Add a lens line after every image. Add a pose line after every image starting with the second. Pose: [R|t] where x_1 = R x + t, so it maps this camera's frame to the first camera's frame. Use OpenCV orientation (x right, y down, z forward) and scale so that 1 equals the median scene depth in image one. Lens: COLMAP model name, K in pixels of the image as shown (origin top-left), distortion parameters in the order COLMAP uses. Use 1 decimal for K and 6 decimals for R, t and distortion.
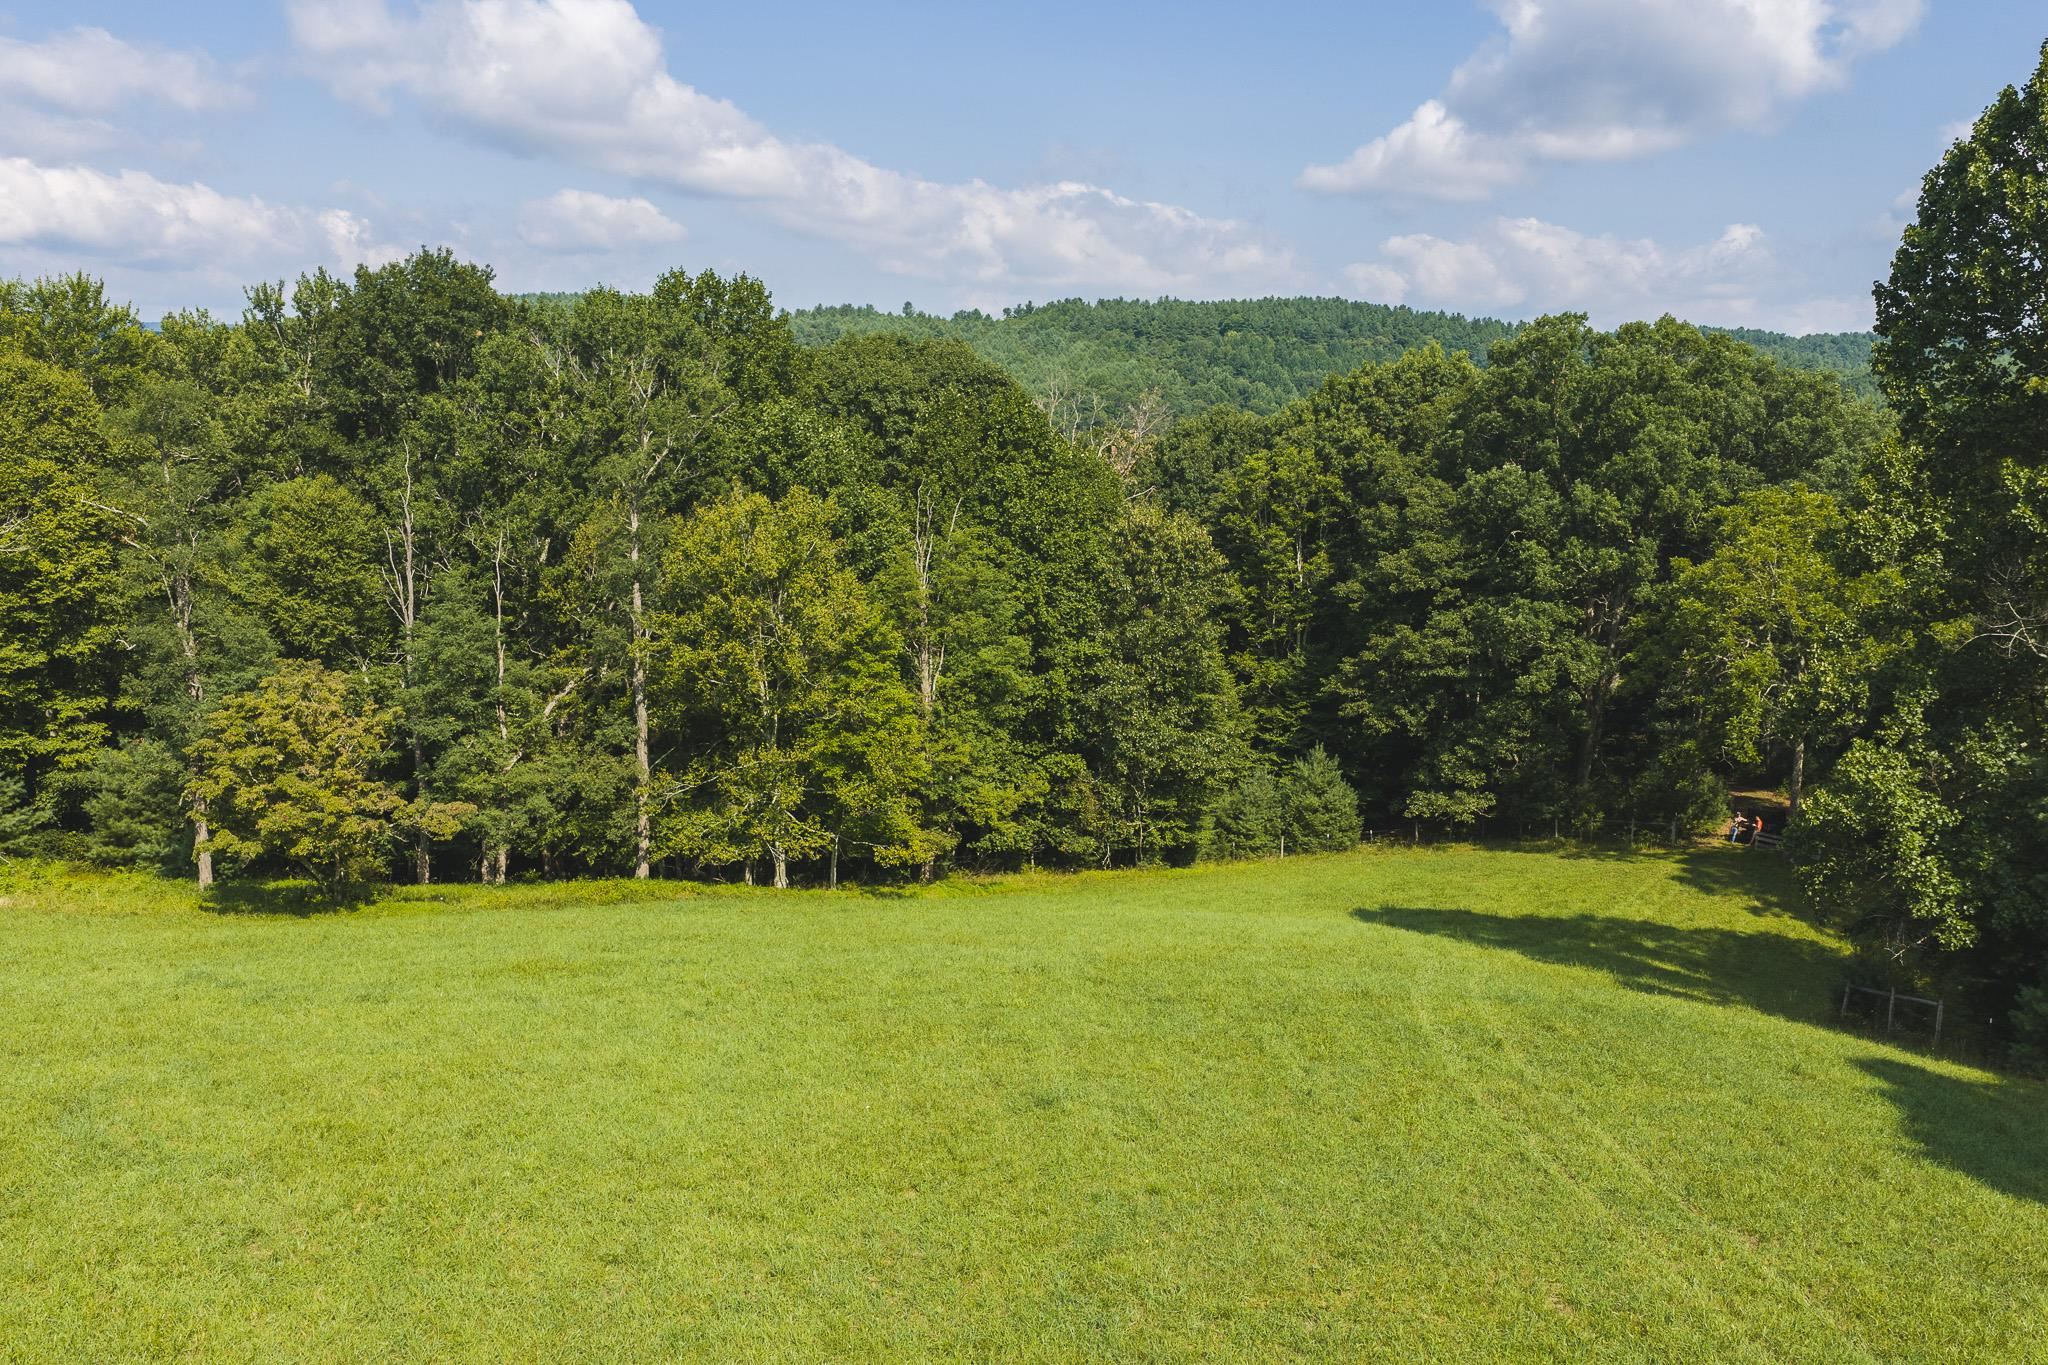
lens RADIAL K [[1686.0, 0, 1024.0], [0, 1686.0, 682.5], [0, 0, 1]] dist [0.031856, -0.047471]
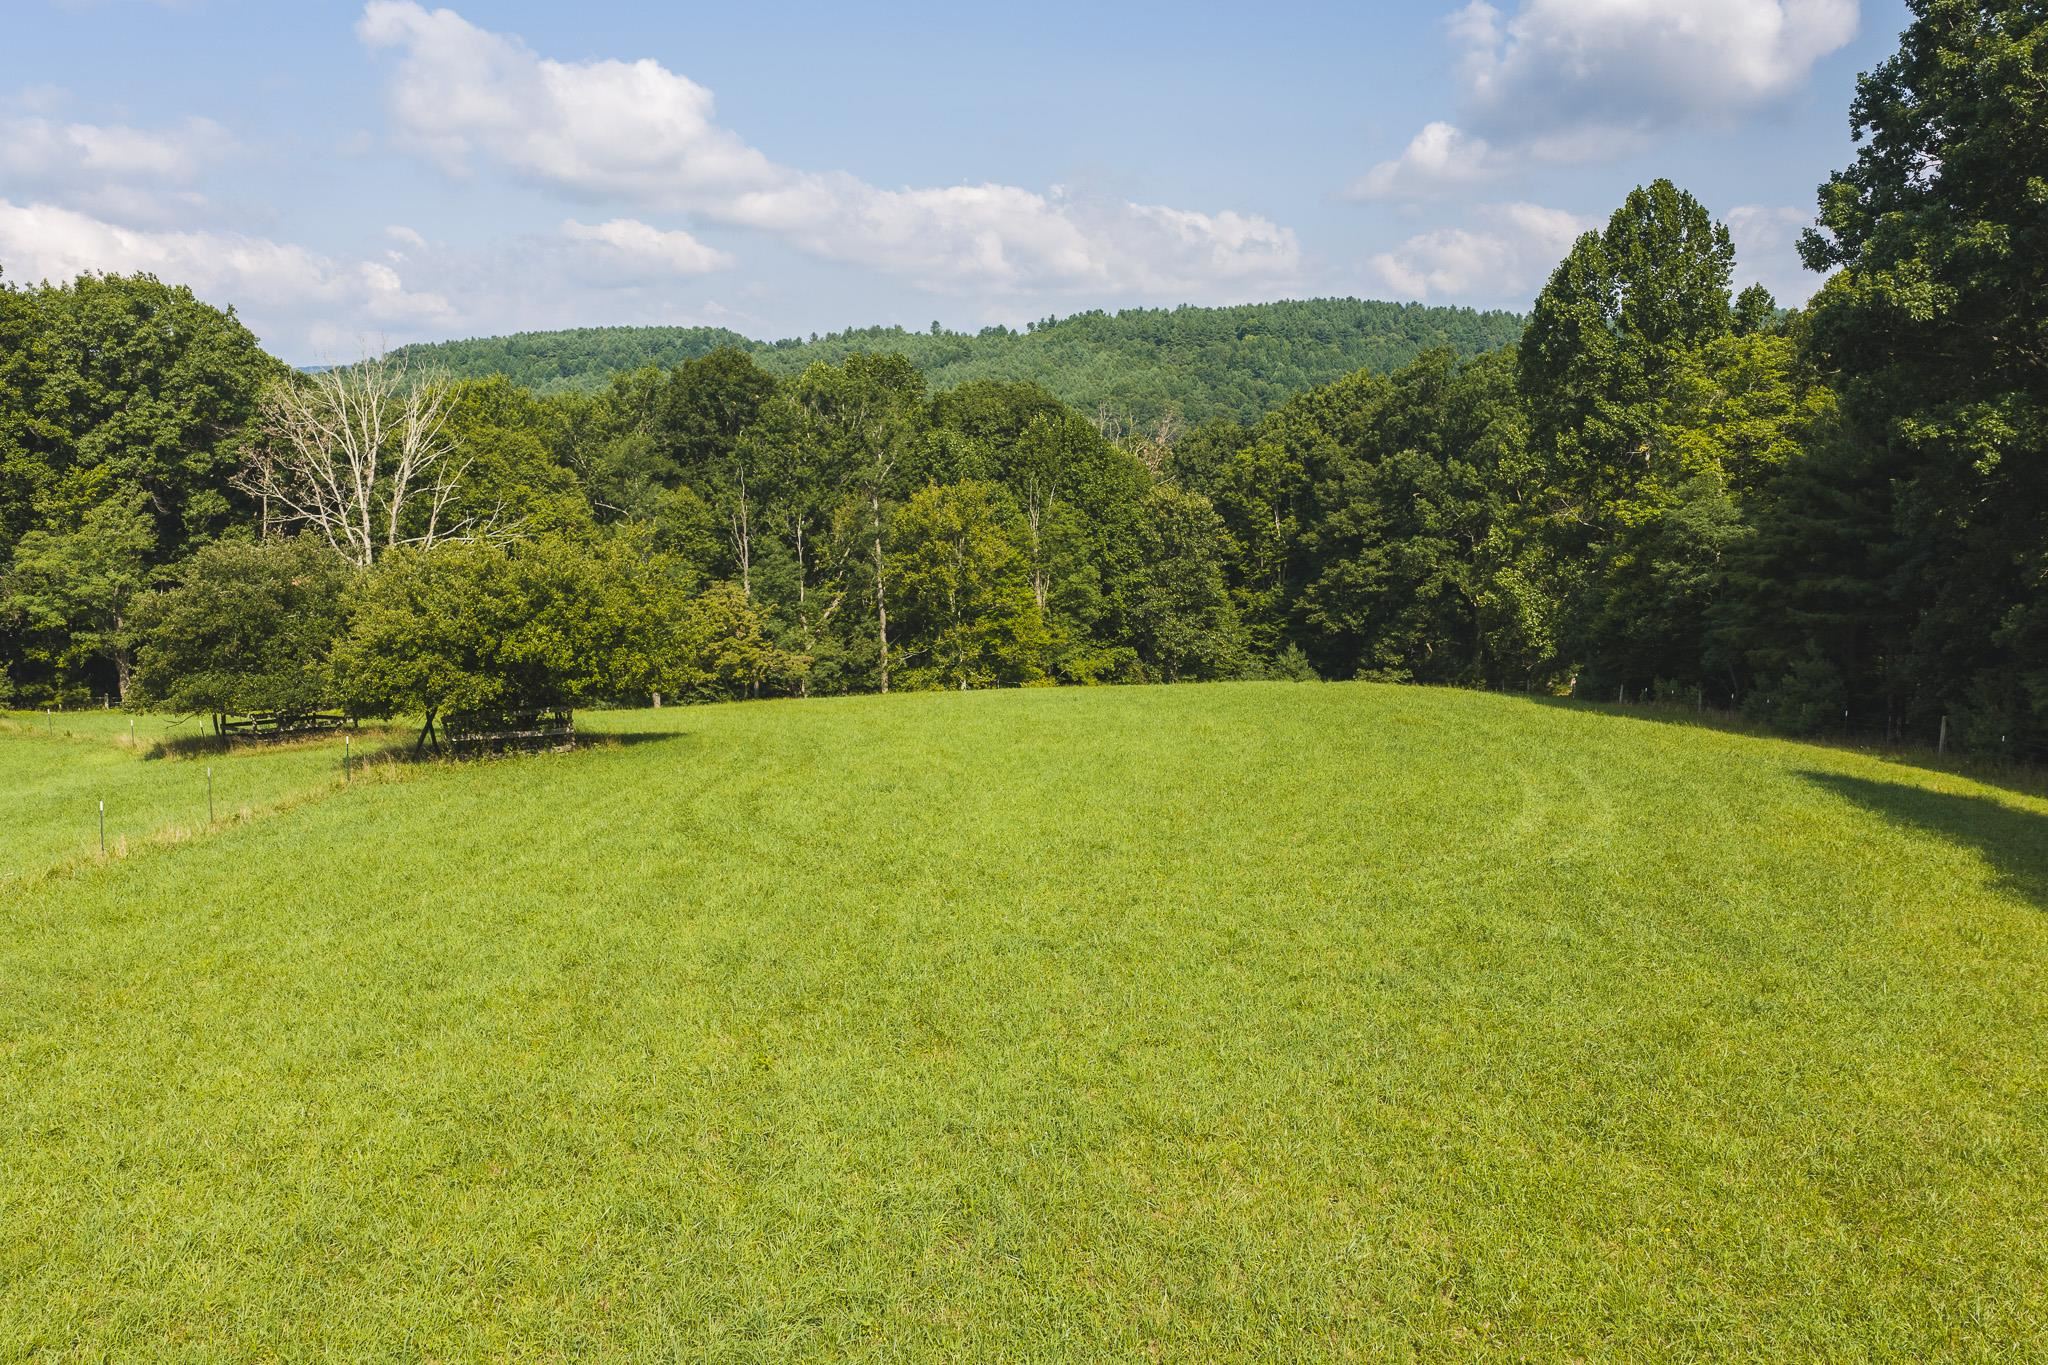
lens RADIAL K [[1723.9, 0, 1024.0], [0, 1723.9, 682.5], [0, 0, 1]] dist [0.022240, -0.041459]
pose [[0.998899, -0.042879, -0.019015, -0.034578], [0.042714, 0.999046, -0.009040, 0.076851], [0.019385, 0.008218, 0.999778, -0.533542]]
